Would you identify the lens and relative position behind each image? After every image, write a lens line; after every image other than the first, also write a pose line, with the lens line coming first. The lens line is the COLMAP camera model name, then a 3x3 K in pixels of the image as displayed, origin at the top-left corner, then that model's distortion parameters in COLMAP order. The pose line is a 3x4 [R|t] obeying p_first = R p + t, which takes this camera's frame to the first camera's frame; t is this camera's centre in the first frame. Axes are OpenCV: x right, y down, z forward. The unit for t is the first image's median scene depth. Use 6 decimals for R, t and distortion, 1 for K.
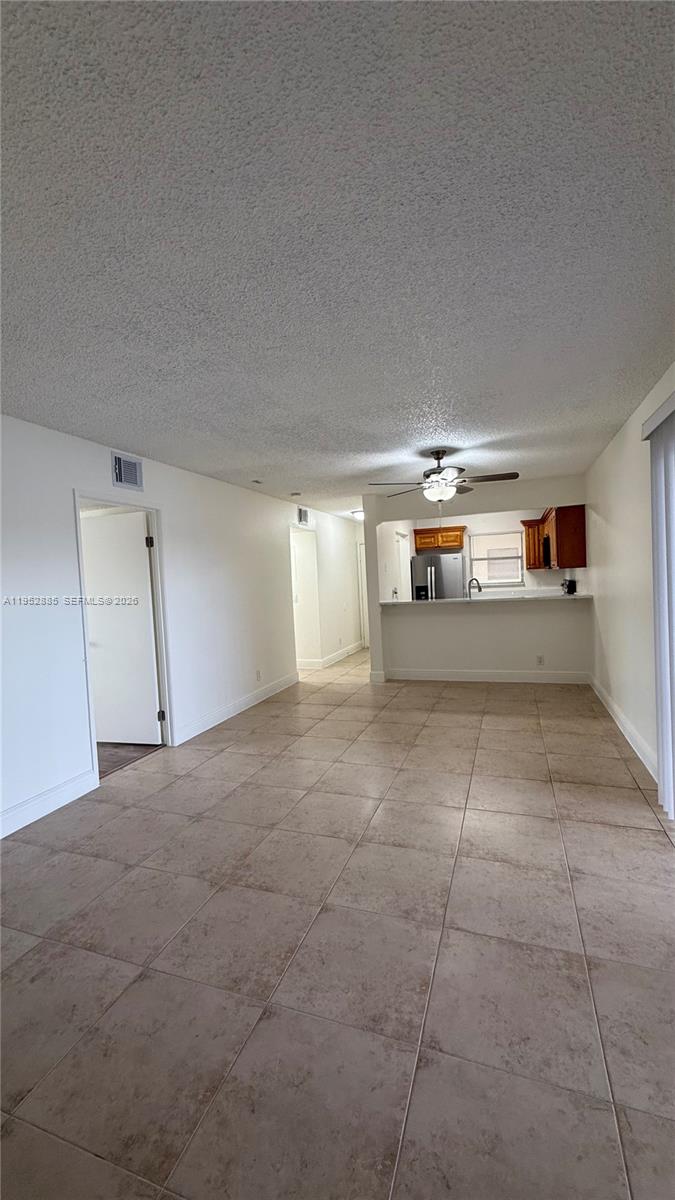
lens RADIAL K [[476.9, 0, 340.6], [0, 476.9, 580.9], [0, 0, 1]] dist [-0.003540, 0.000886]
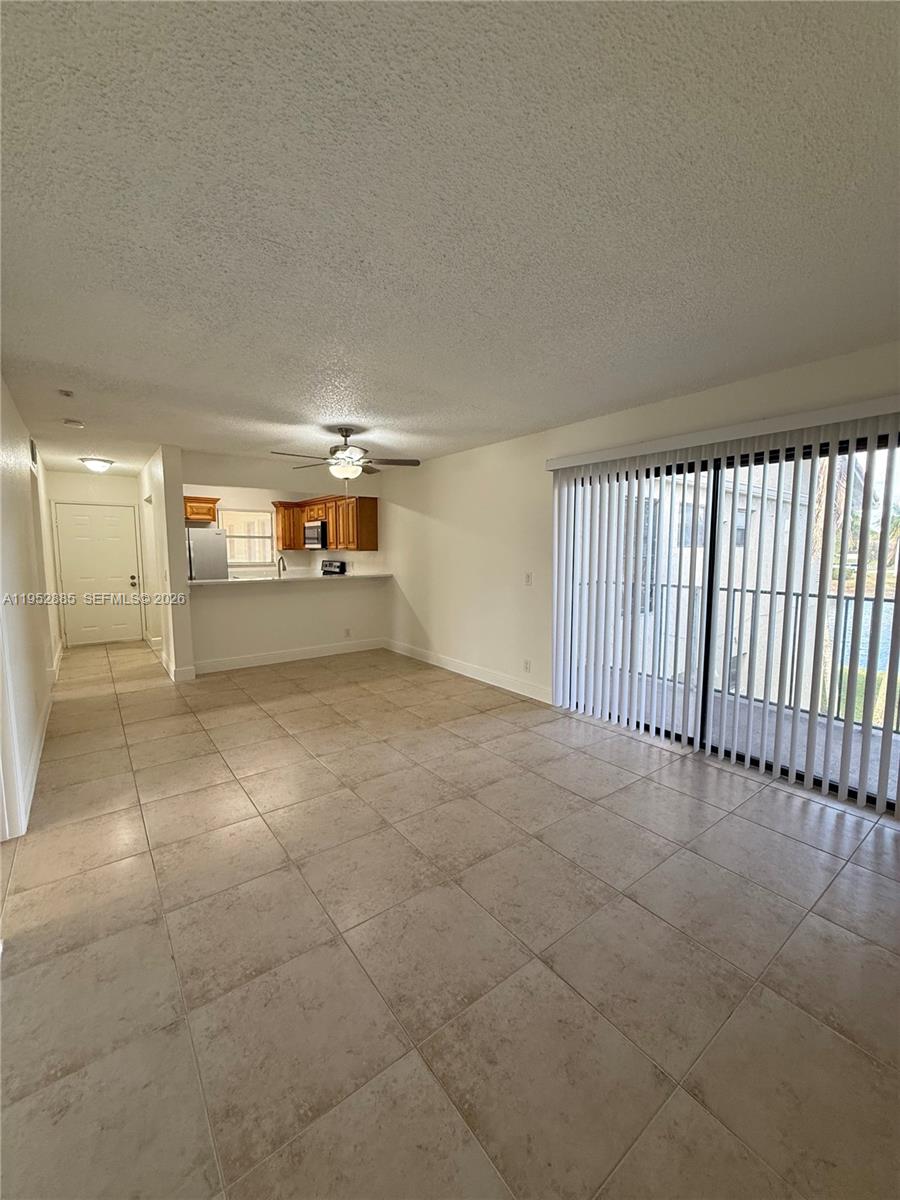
lens RADIAL K [[478.8, 0, 450.9], [0, 478.8, 581.7], [0, 0, 1]] dist [-0.000819, 0.000231]
pose [[0.547015, -0.011120, 0.837049, -0.540960], [-0.021101, 0.999411, 0.027066, 0.018070], [-0.836857, -0.032468, 0.546458, 0.269621]]
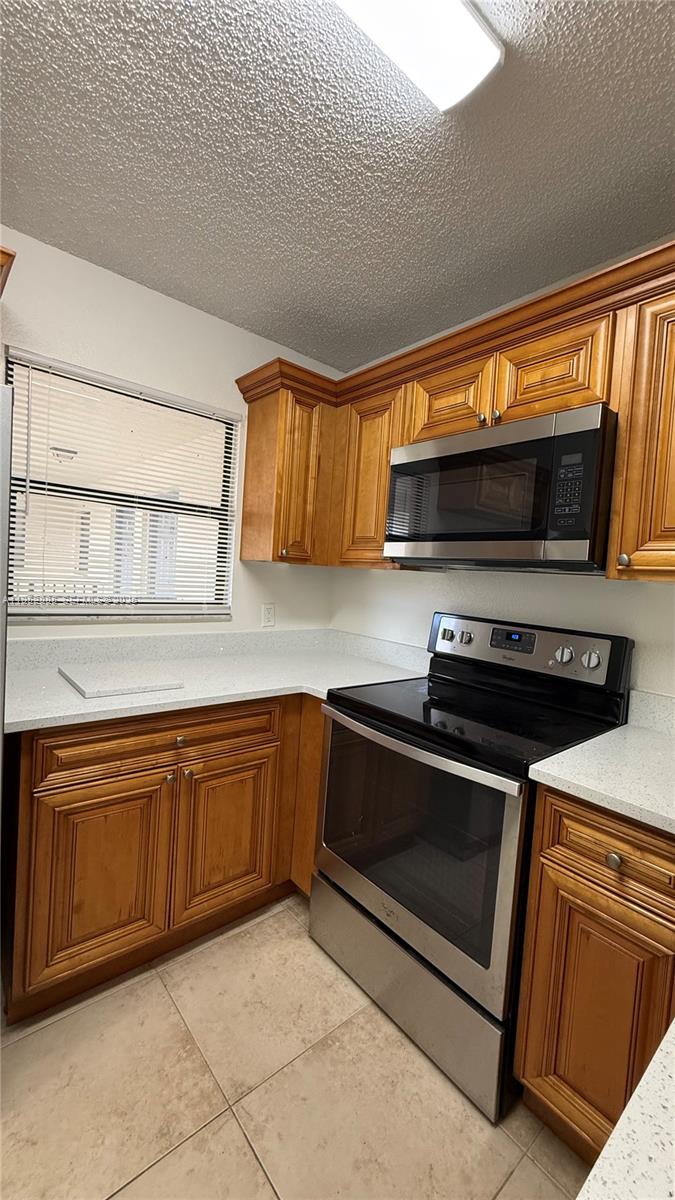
lens RADIAL K [[476.9, 0, 335.9], [0, 476.9, 595.9], [0, 0, 1]] dist [-0.003540, 0.000886]
pose [[0.508285, 0.042175, 0.860155, 0.373403], [-0.078222, 0.996932, -0.002659, -0.013488], [-0.857629, -0.065932, 0.510025, 1.674471]]
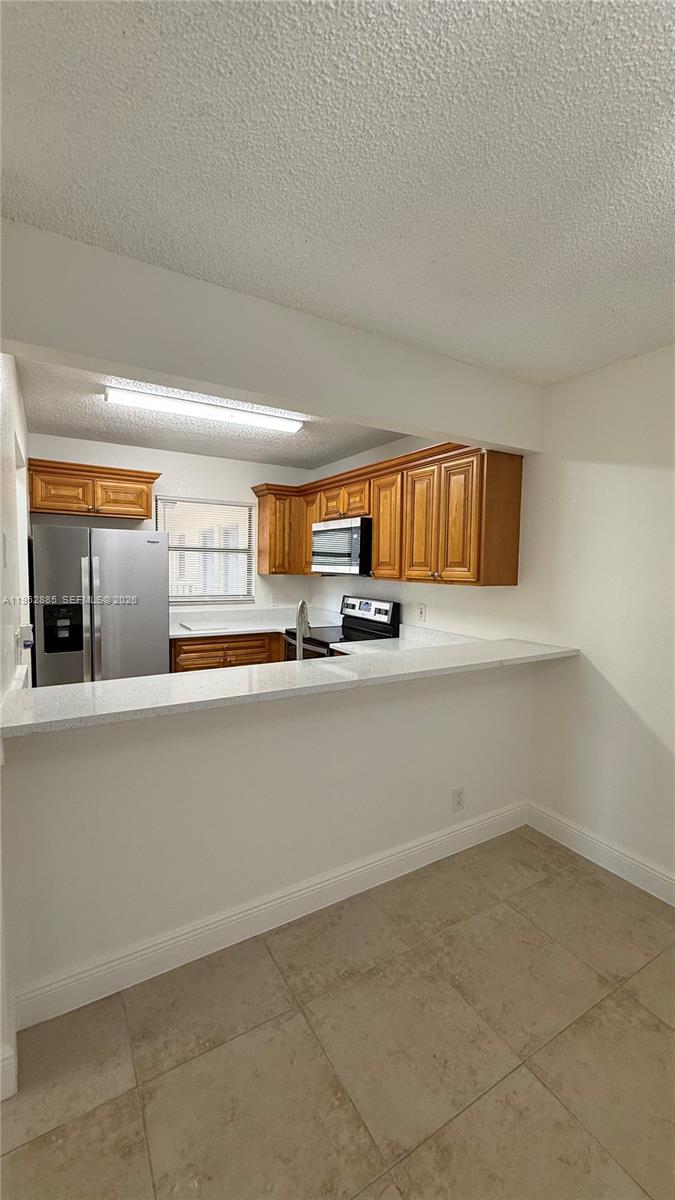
lens RADIAL K [[476.9, 0, 339.5], [0, 476.9, 603.8], [0, 0, 1]] dist [-0.003540, 0.000886]
pose [[0.643876, -0.003030, 0.765124, 0.037828], [-0.041157, 0.998407, 0.038588, -0.028347], [-0.764022, -0.056336, 0.642726, 1.157250]]
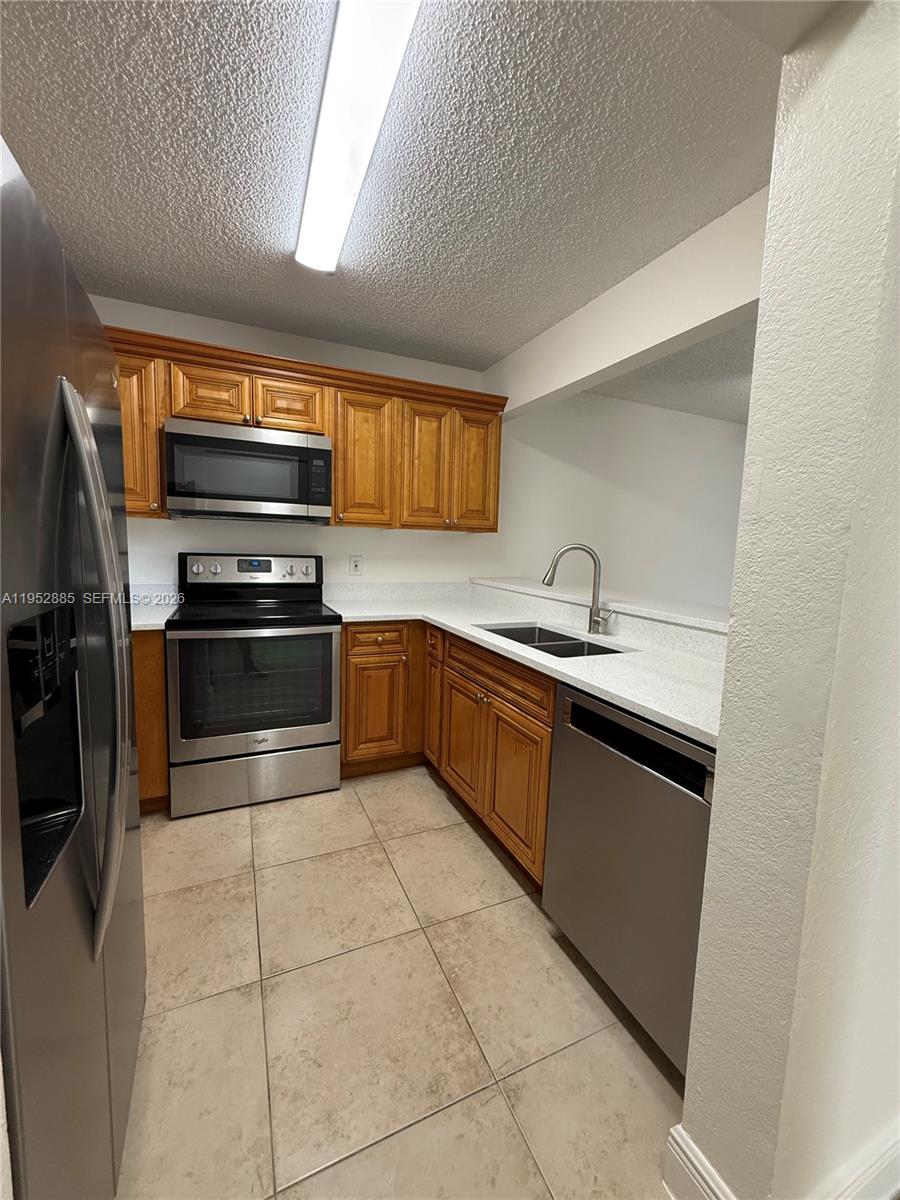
lens RADIAL K [[478.8, 0, 451.3], [0, 478.8, 596.8], [0, 0, 1]] dist [-0.000819, 0.000231]
pose [[-0.688853, -0.047143, 0.723367, 0.154012], [0.012563, 0.996957, 0.076936, 0.008111], [-0.724792, 0.062086, -0.686164, 2.020373]]
